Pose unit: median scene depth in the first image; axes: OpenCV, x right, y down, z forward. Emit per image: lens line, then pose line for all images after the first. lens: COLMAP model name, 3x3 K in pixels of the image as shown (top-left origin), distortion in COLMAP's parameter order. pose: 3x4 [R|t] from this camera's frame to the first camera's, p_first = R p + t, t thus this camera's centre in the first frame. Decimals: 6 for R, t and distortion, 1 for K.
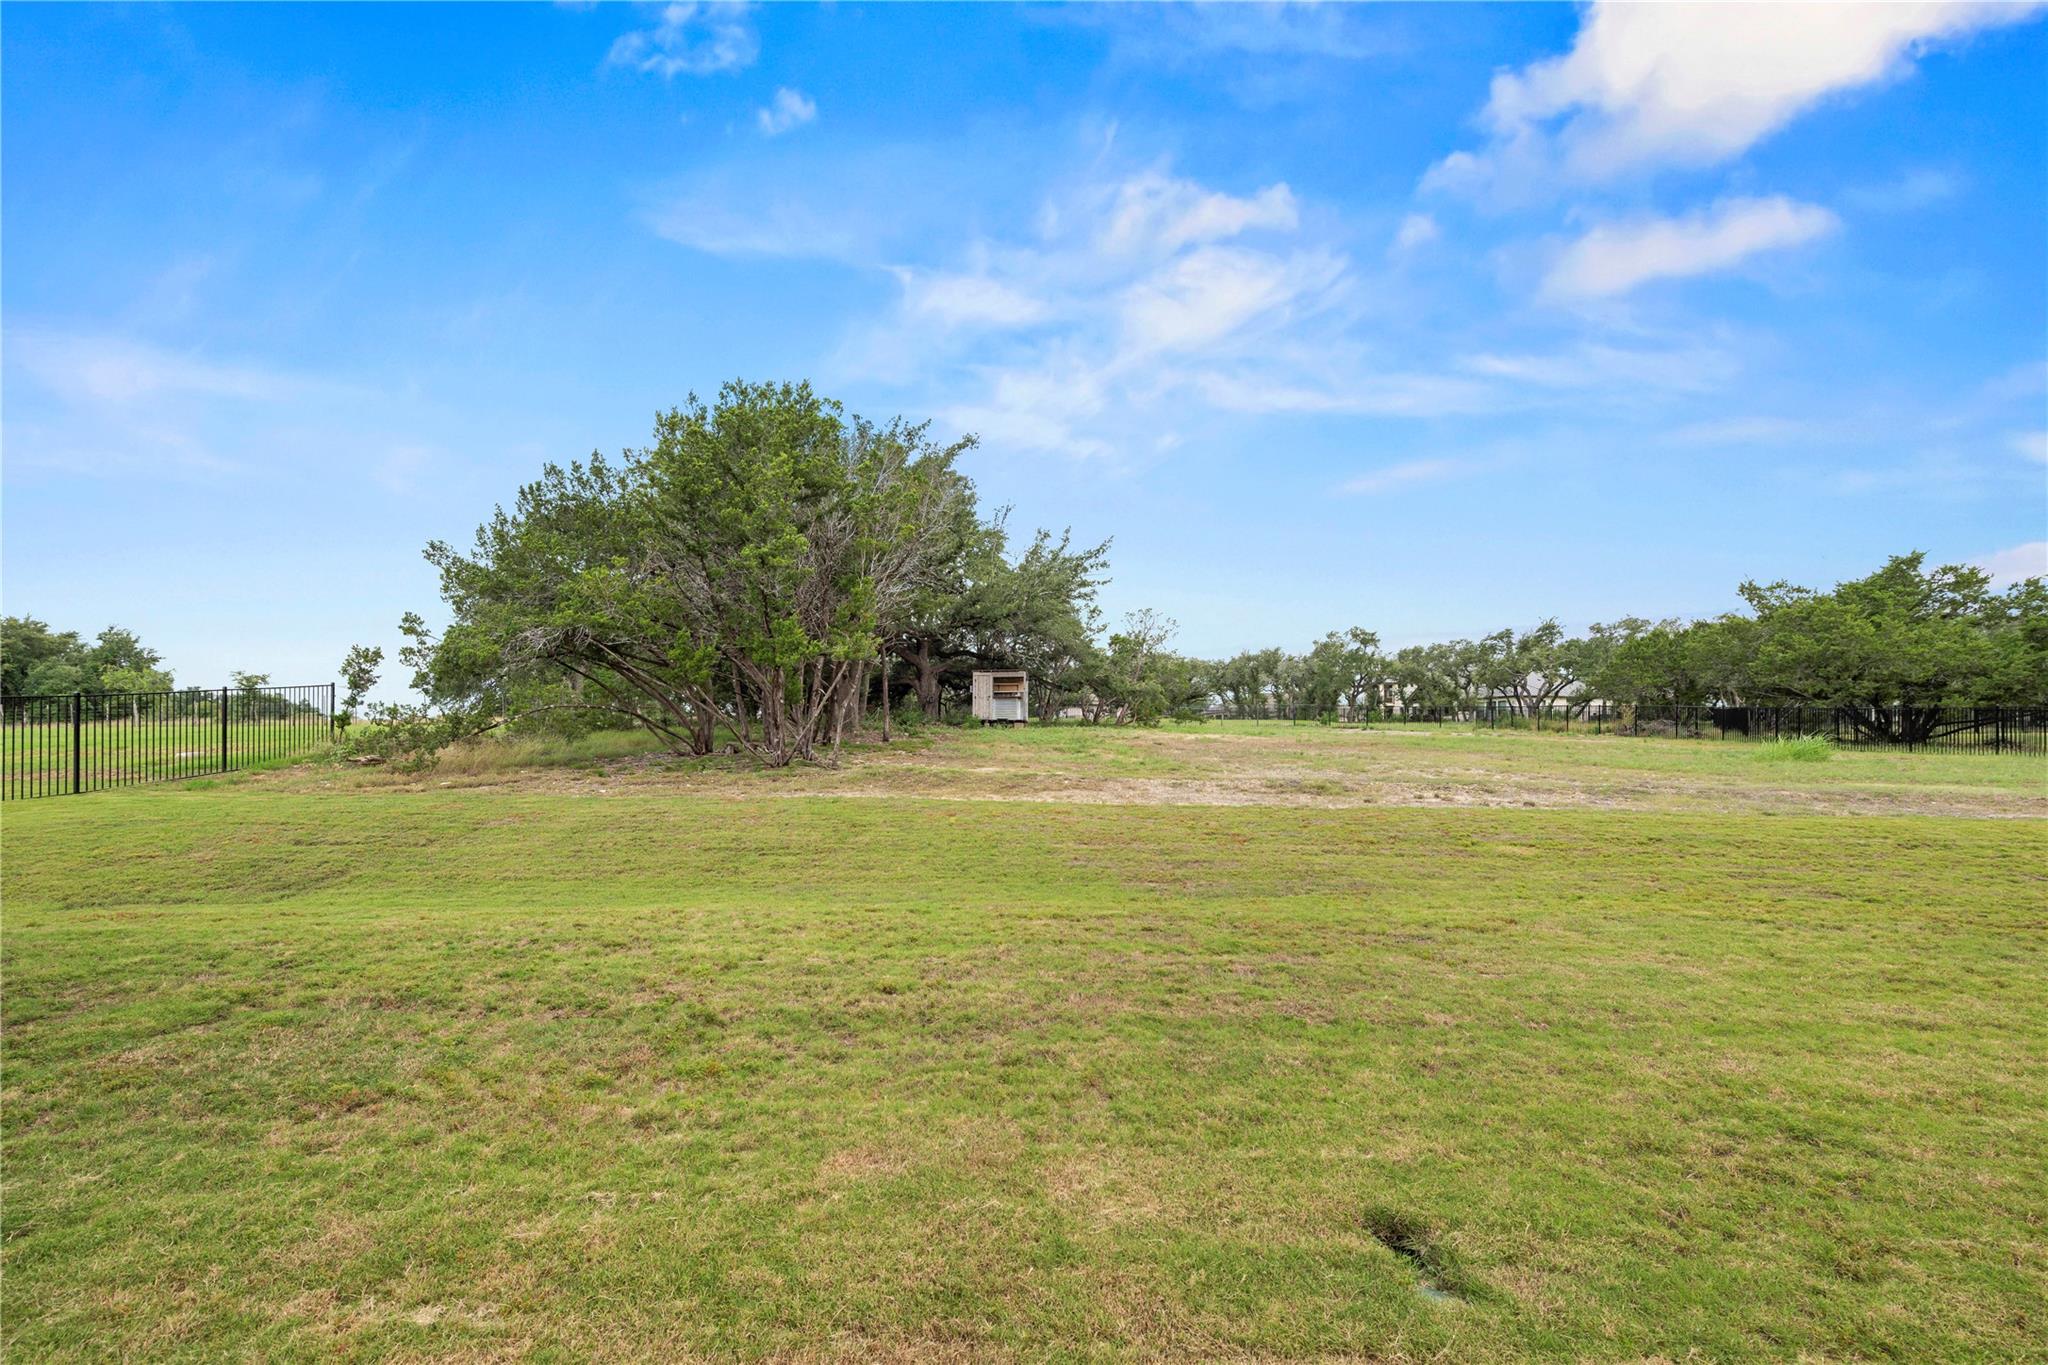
lens RADIAL K [[813.2, 0, 1024.5], [0, 813.2, 675.6], [0, 0, 1]] dist [-0.003757, -0.000146]
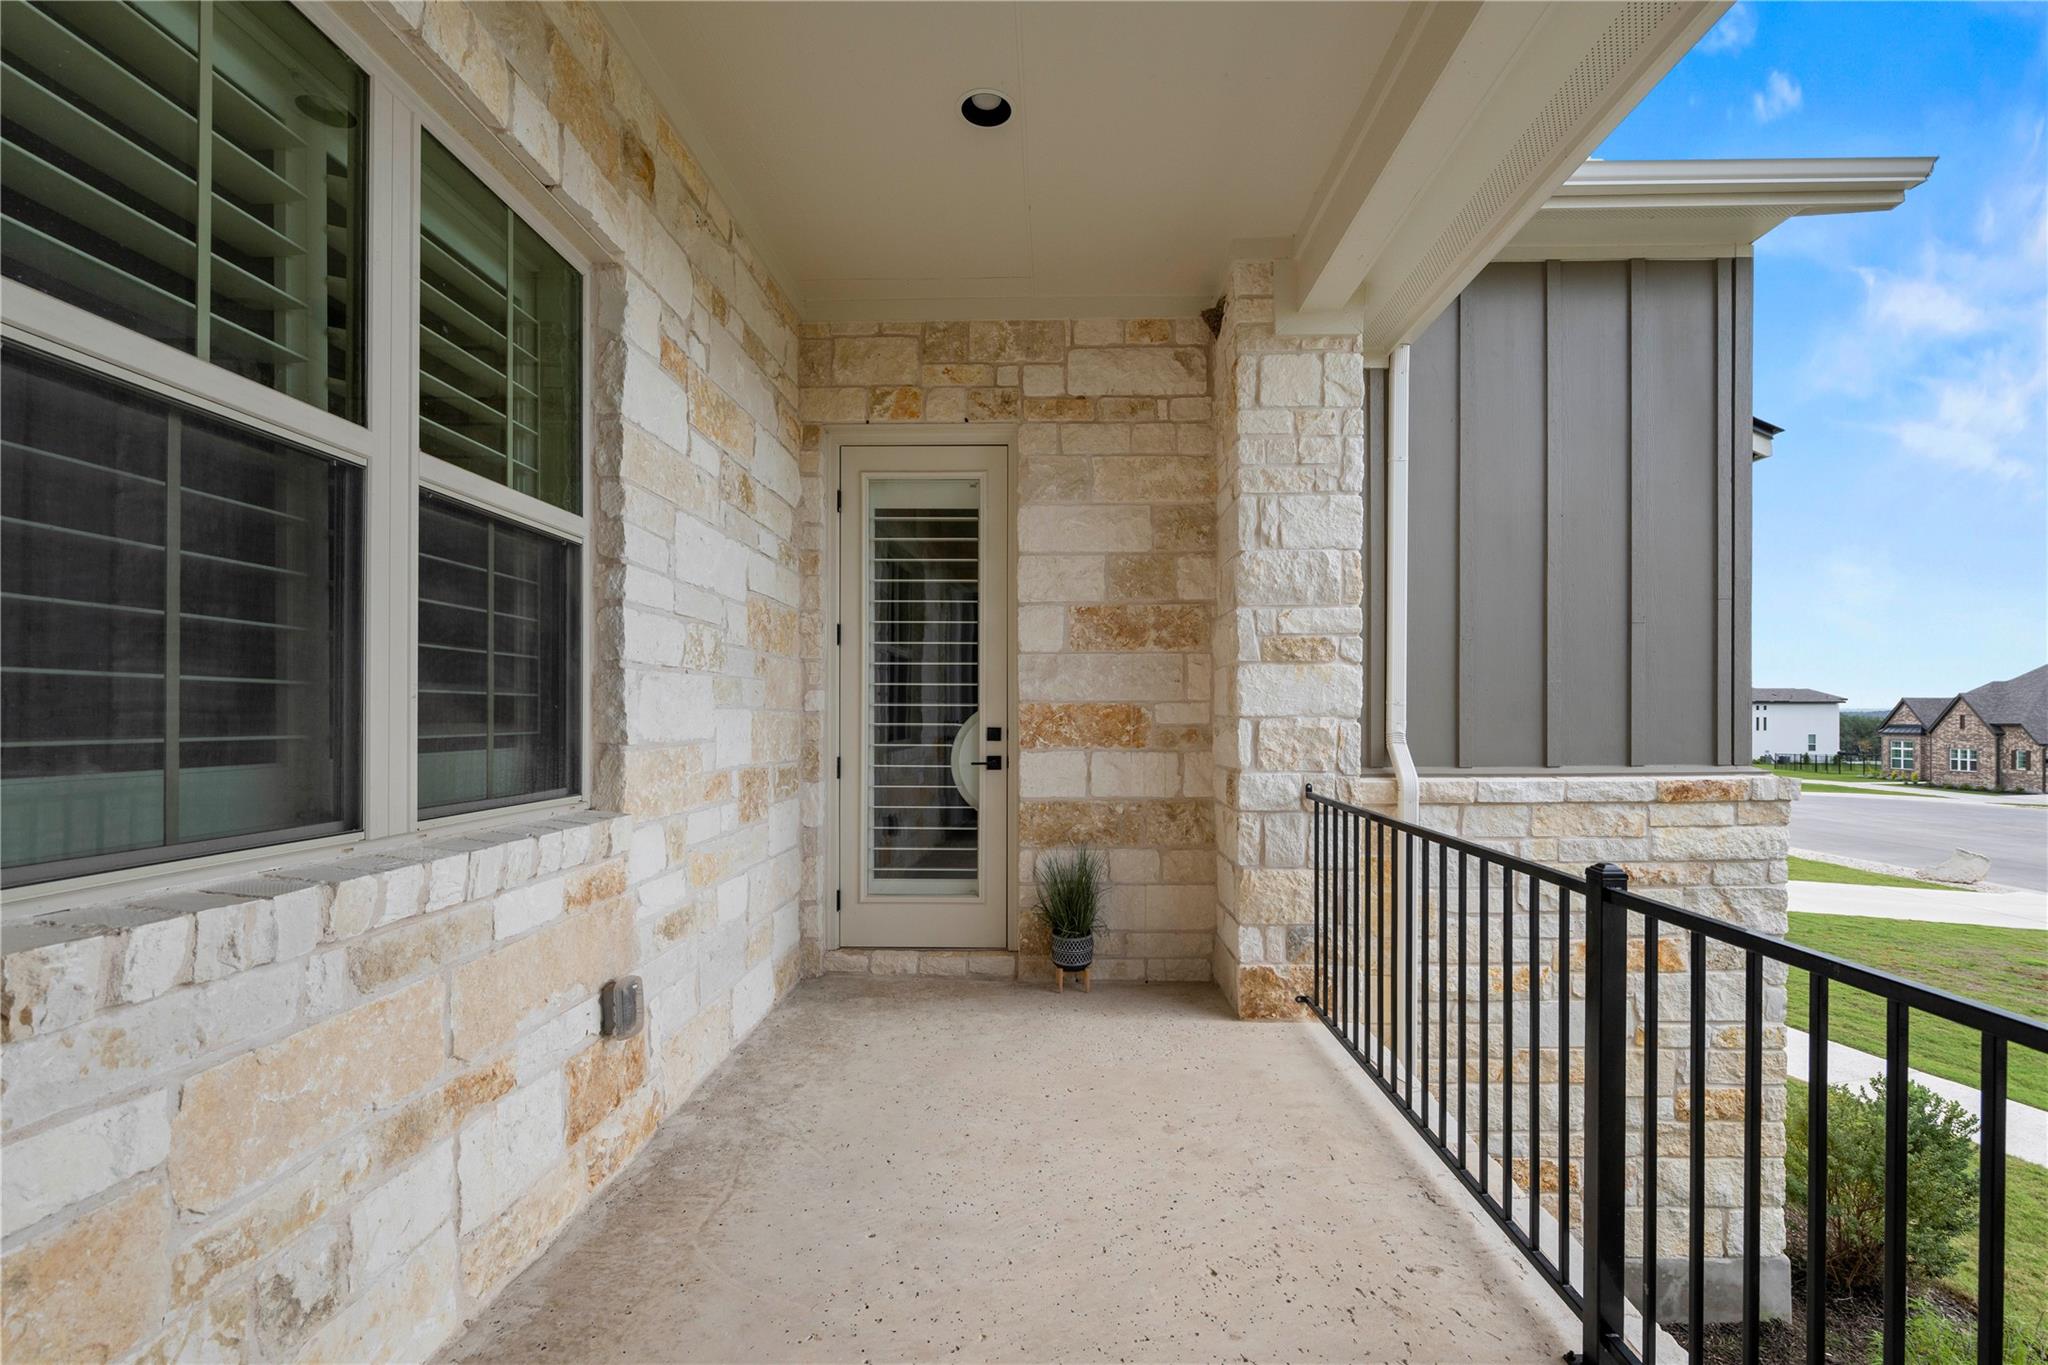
lens RADIAL K [[899.7, 0, 1024.4], [0, 899.7, 697.5], [0, 0, 1]] dist [-0.002313, 0.000068]
pose [[0.999248, 0.004492, 0.038502, -1.064311], [-0.003730, 0.999797, -0.019822, 0.002155], [-0.038583, 0.019664, 0.999062, 0.035493]]
